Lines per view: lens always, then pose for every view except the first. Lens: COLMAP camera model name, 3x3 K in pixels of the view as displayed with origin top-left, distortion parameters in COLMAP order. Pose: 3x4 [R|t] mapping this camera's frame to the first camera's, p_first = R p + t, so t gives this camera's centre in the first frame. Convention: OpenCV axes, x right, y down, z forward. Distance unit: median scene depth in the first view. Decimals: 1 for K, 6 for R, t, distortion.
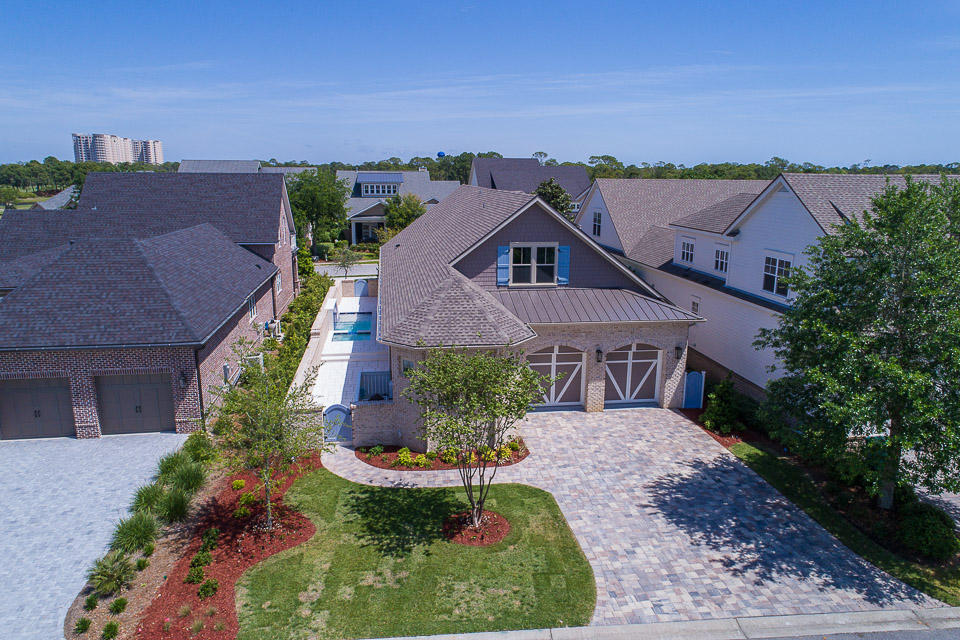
lens RADIAL K [[645.1, 0, 479.8], [0, 645.1, 321.6], [0, 0, 1]] dist [-0.000518, 0.006960]
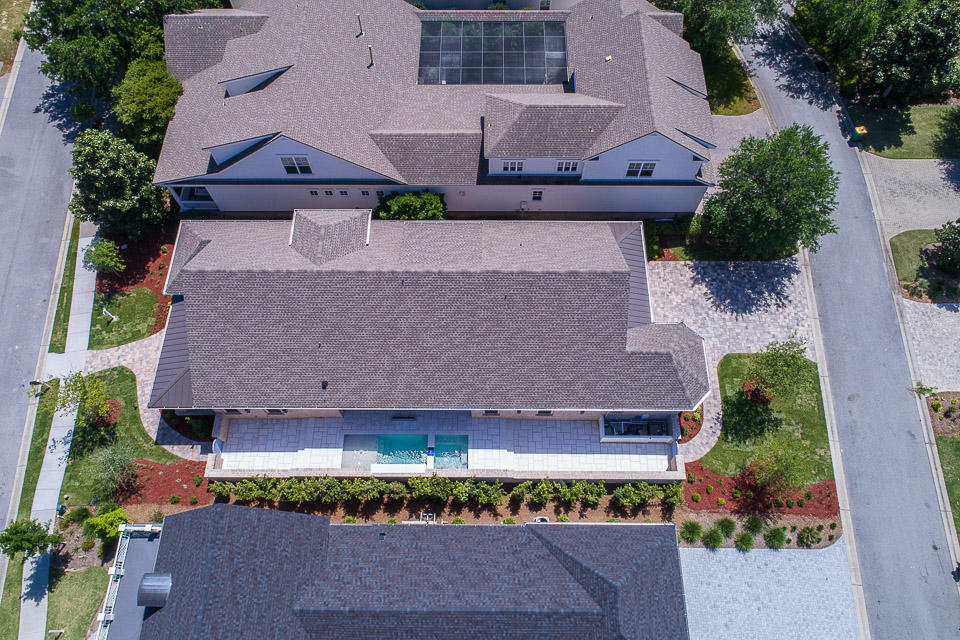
lens RADIAL K [[645.1, 0, 479.8], [0, 645.1, 321.6], [0, 0, 1]] dist [-0.000518, 0.006960]
pose [[0.154867, -0.899473, 0.408612, -0.642935], [0.227825, 0.434970, 0.871147, -1.477757], [-0.961307, -0.041820, 0.272285, 0.969572]]
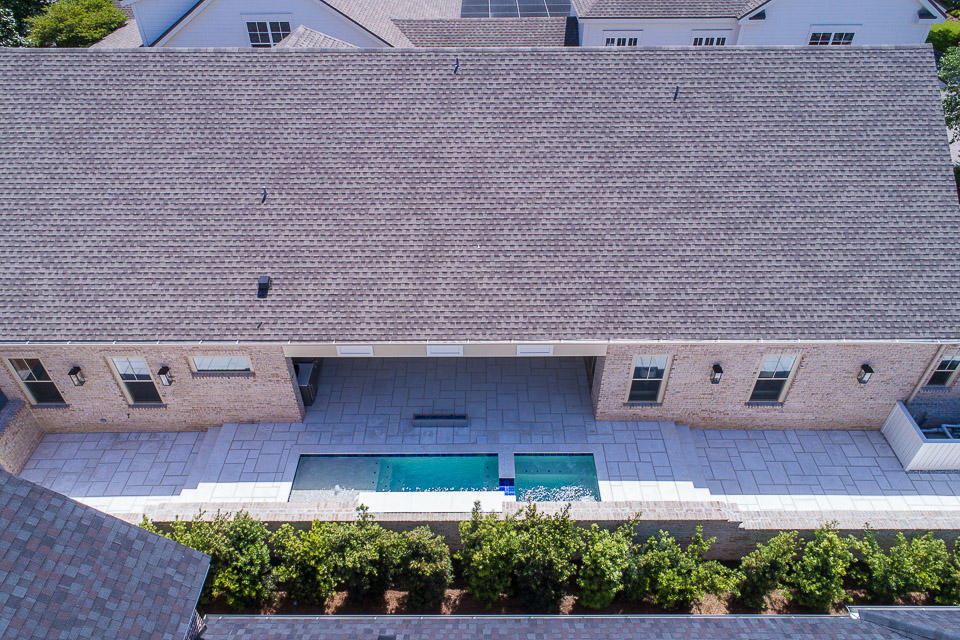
lens RADIAL K [[645.1, 0, 479.8], [0, 645.1, 321.6], [0, 0, 1]] dist [-0.000518, 0.006960]
pose [[0.148187, -0.646344, 0.748519, -0.685706], [0.226276, 0.758957, 0.610560, -0.452854], [-0.962725, 0.078895, 0.258719, 1.373033]]
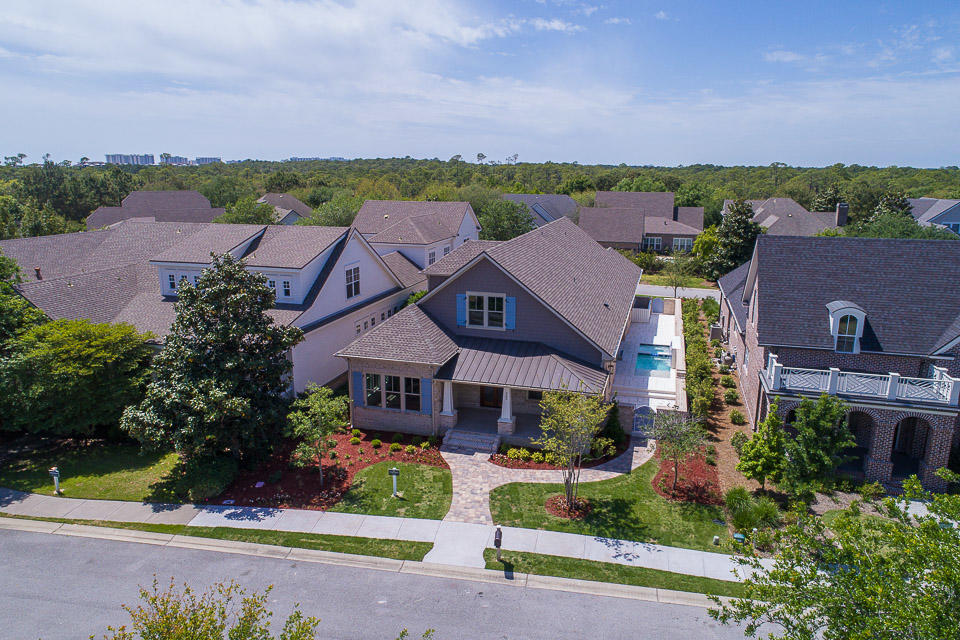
lens RADIAL K [[645.1, 0, 479.8], [0, 645.1, 321.6], [0, 0, 1]] dist [-0.000518, 0.006960]
pose [[-0.906893, -0.107933, 0.407303, -0.574229], [0.082511, 0.902432, 0.422857, -0.838943], [-0.413204, 0.417093, -0.809503, 3.080003]]
